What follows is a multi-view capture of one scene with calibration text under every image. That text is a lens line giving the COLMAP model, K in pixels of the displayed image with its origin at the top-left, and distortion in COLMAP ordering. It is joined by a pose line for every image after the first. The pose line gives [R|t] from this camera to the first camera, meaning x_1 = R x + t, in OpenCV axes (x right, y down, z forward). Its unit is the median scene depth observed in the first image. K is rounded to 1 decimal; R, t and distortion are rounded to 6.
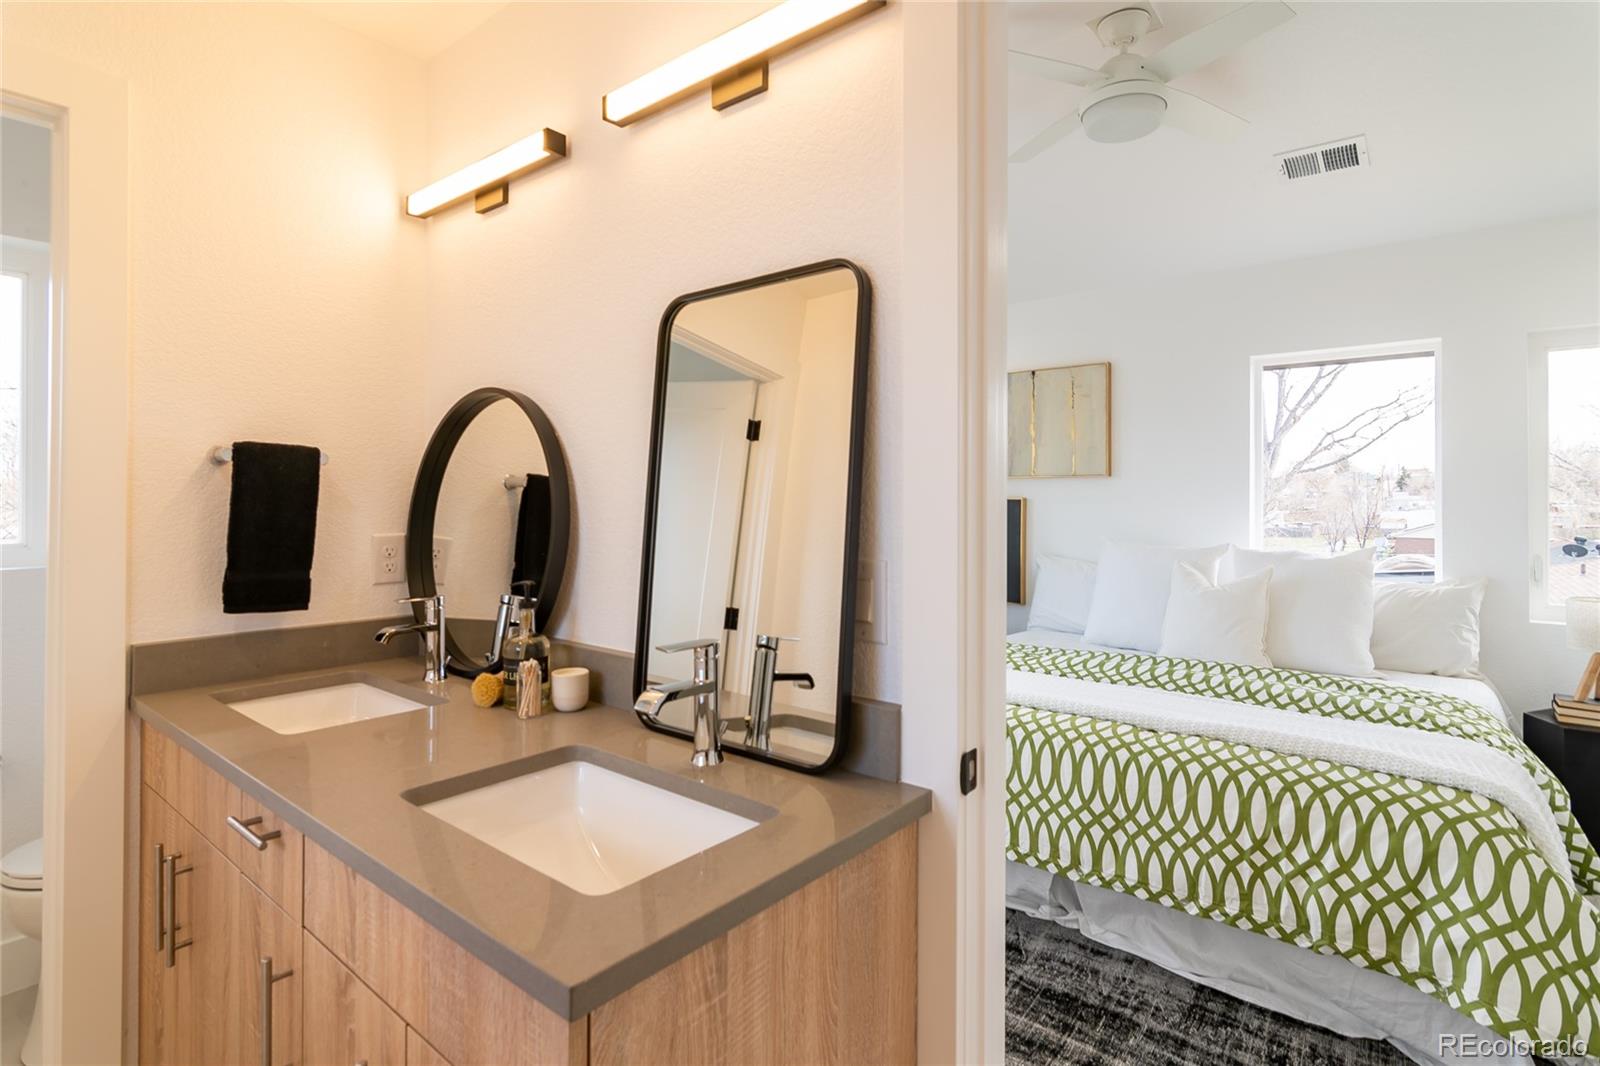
lens RADIAL K [[788.0, 0, 818.9], [0, 788.0, 501.5], [0, 0, 1]] dist [-0.005121, -0.003759]
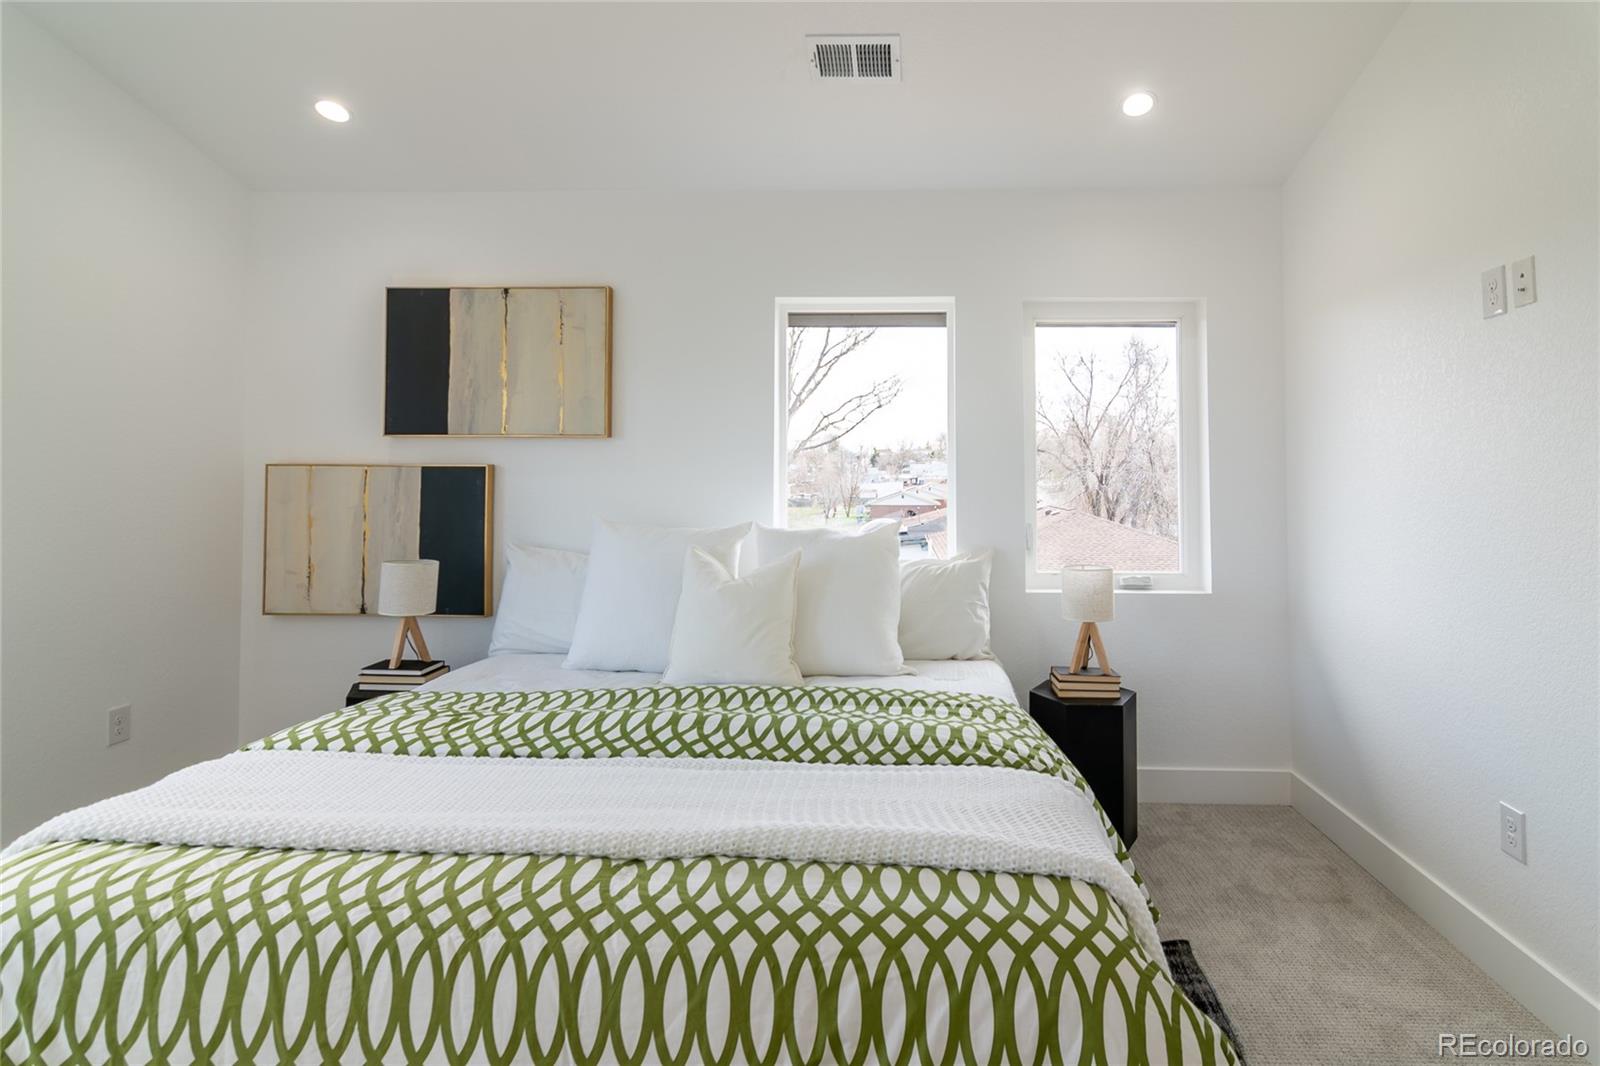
lens RADIAL K [[788.0, 0, 873.1], [0, 788.0, 456.0], [0, 0, 1]] dist [-0.005121, -0.003759]
pose [[0.802519, 0.014713, 0.596445, 0.153111], [0.000215, 0.999689, -0.024950, 0.006537], [-0.596626, 0.020151, 0.802266, 0.304776]]
